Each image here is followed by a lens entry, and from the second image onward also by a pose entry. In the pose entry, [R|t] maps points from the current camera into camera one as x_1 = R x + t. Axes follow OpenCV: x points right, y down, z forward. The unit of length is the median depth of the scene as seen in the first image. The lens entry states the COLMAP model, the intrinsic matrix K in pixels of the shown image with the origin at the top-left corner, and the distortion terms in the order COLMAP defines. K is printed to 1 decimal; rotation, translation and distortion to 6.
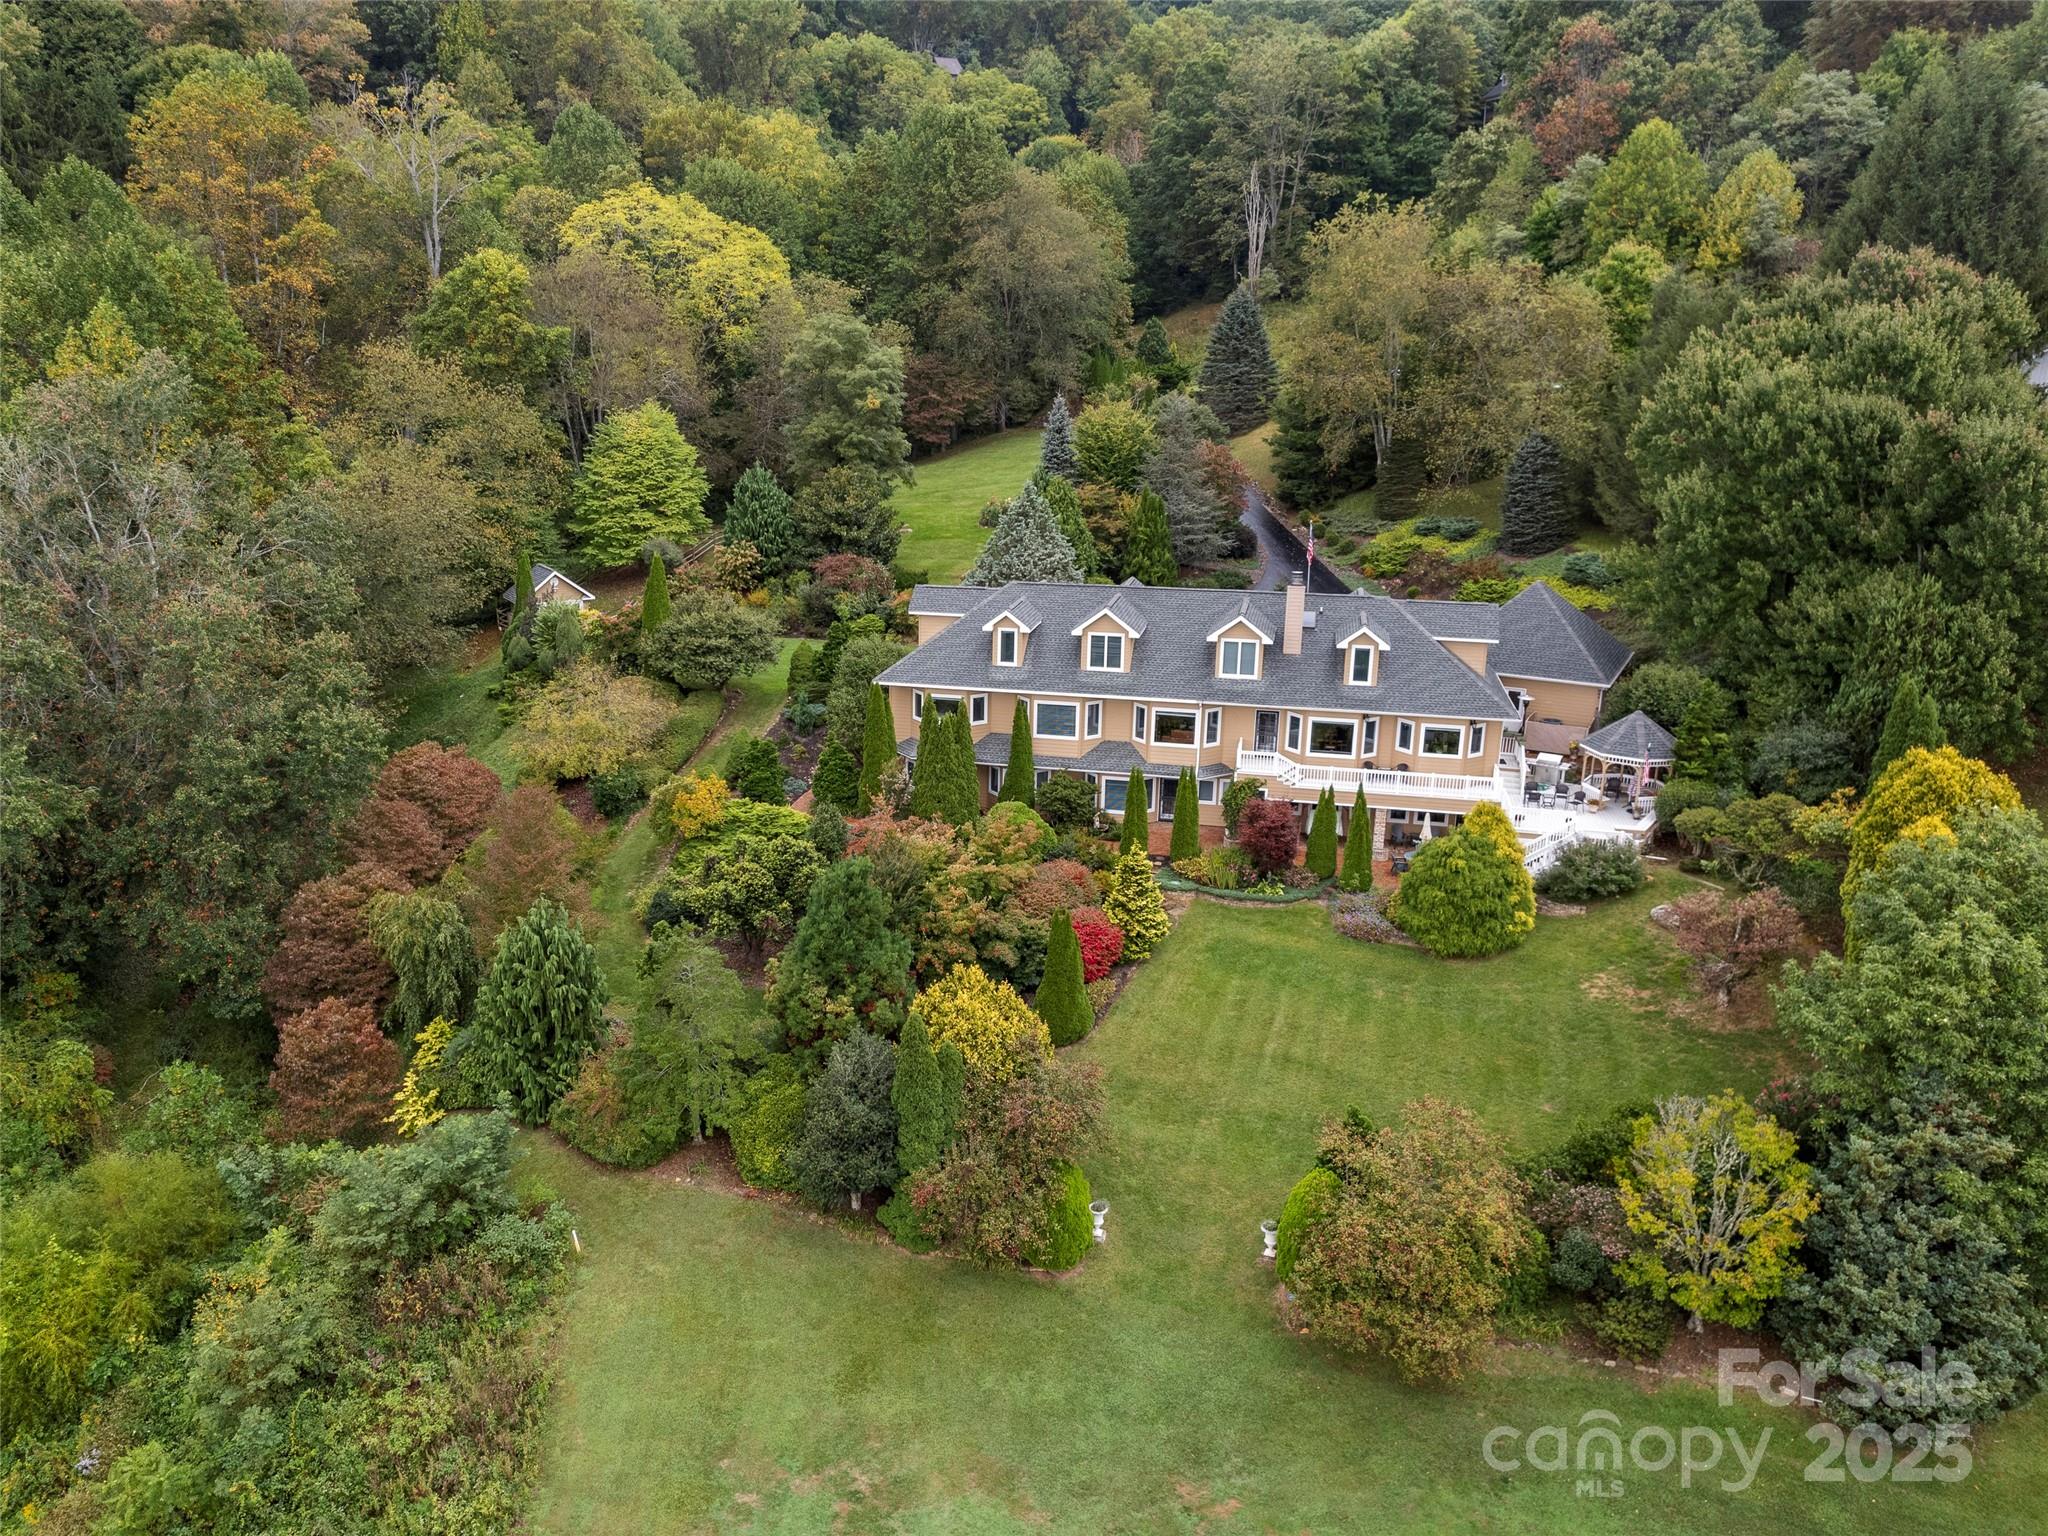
lens RADIAL K [[1480.1, 0, 1024.0], [0, 1480.1, 768.0], [0, 0, 1]] dist [-0.049375, -0.004044]
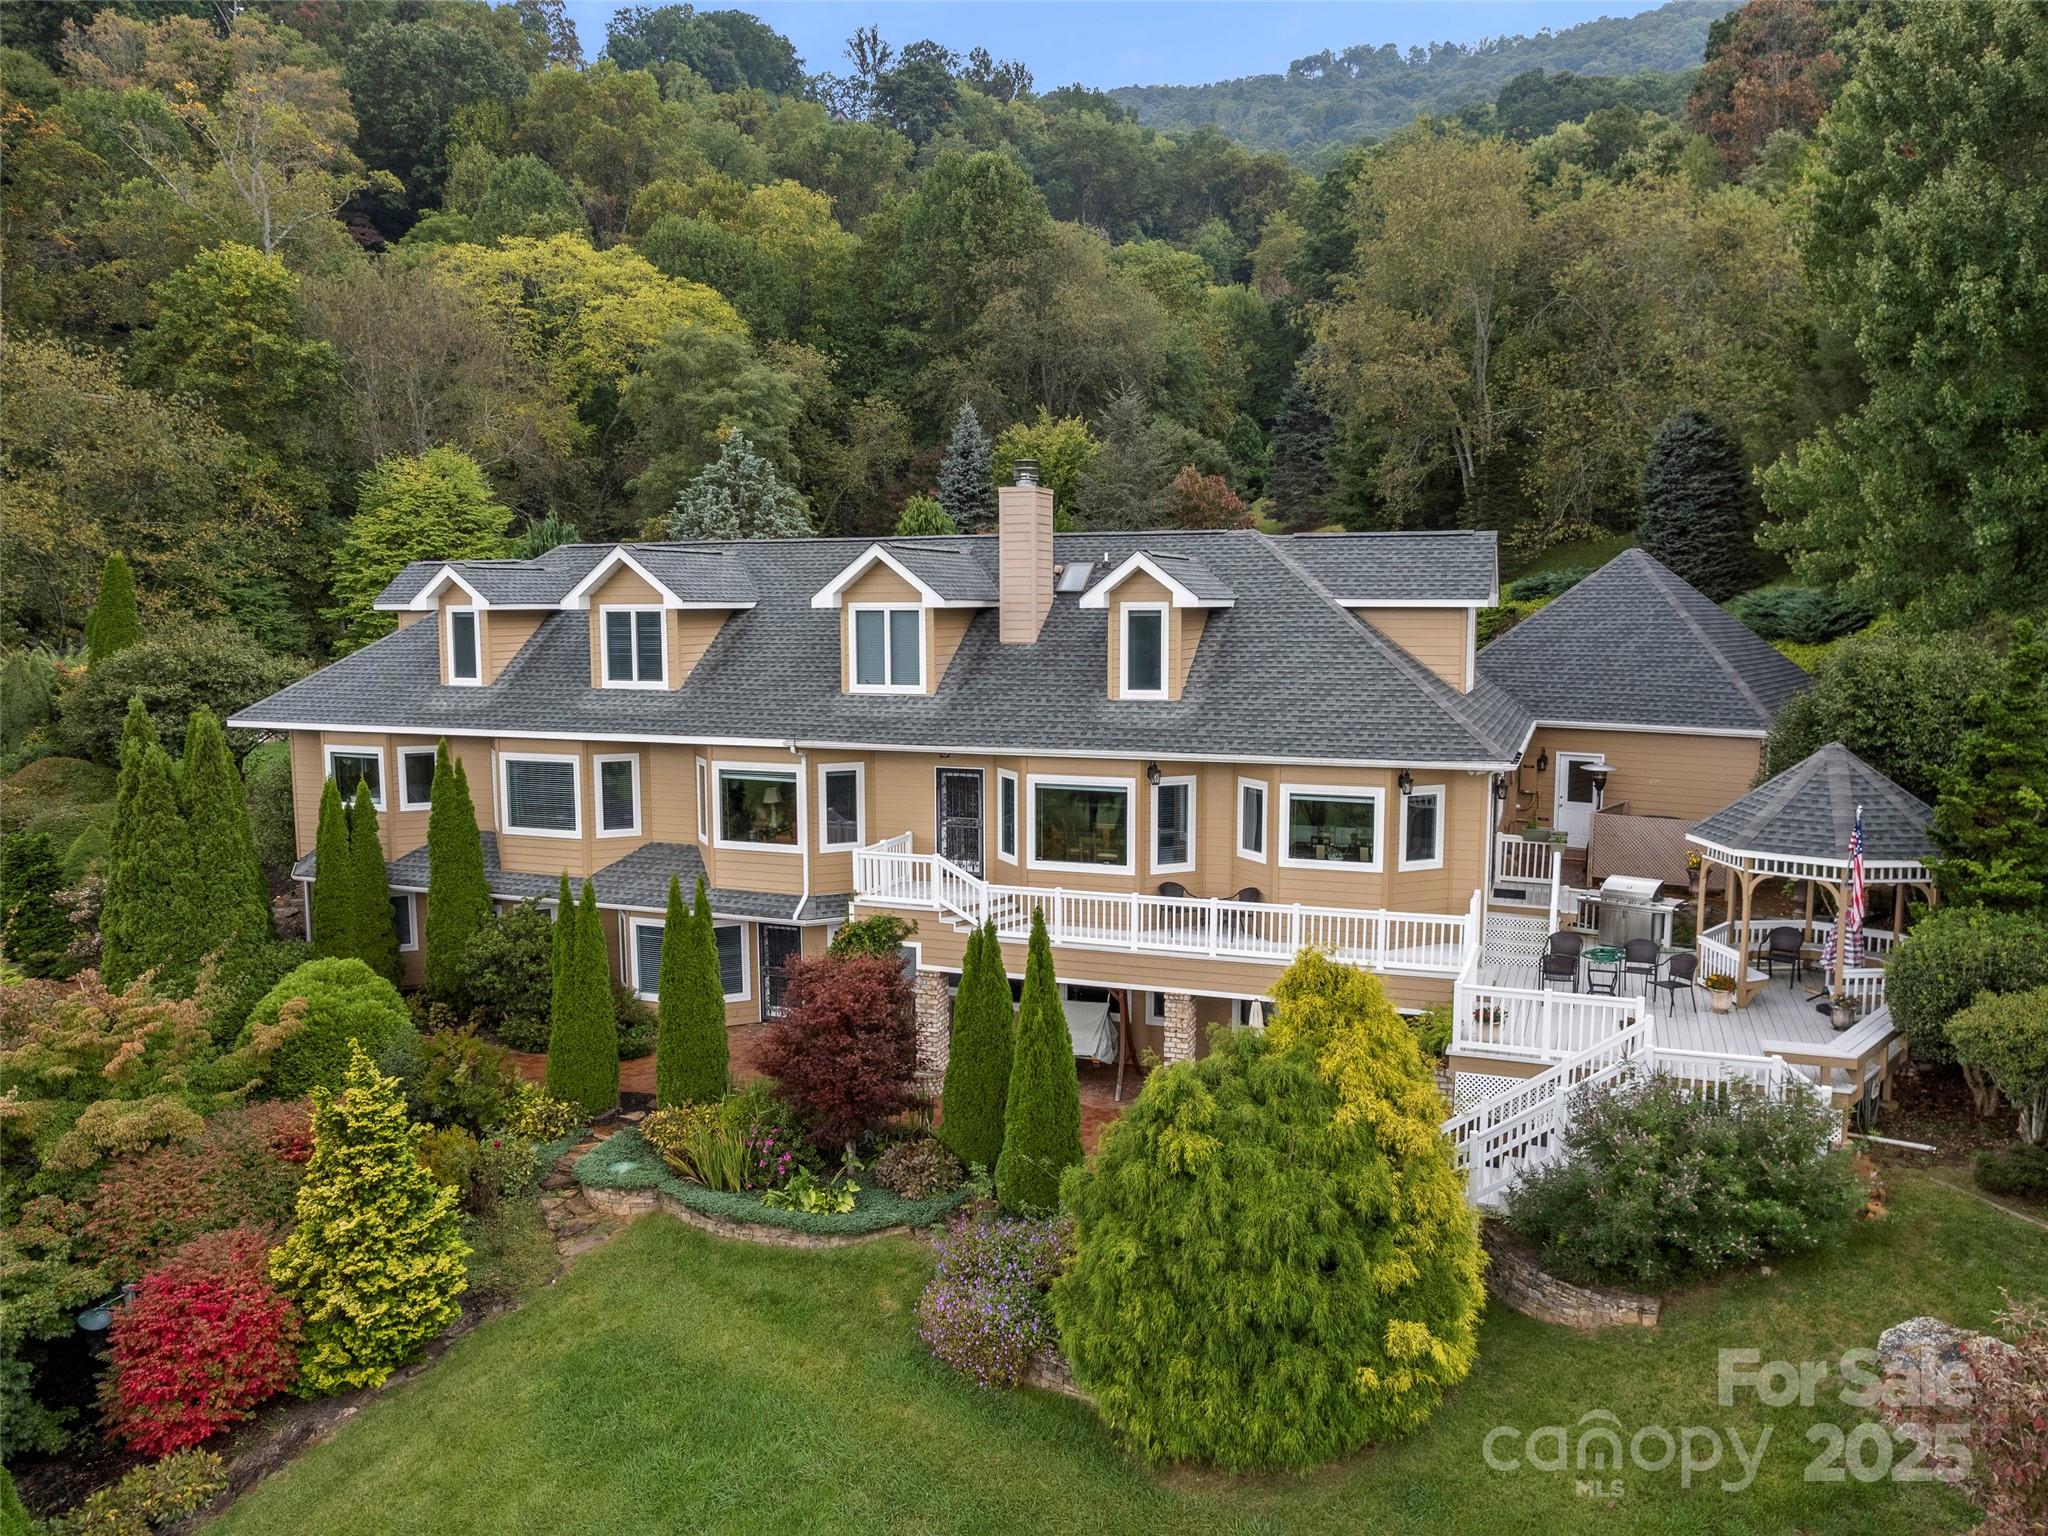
lens RADIAL K [[1621.4, 0, 1025.3], [0, 1621.4, 719.3], [0, 0, 1]] dist [-0.079448, 0.085968]
pose [[0.993175, 0.002384, -0.116607, 0.249830], [-0.022439, 0.985020, -0.170977, 0.029631], [0.114452, 0.172426, 0.978351, 0.549316]]
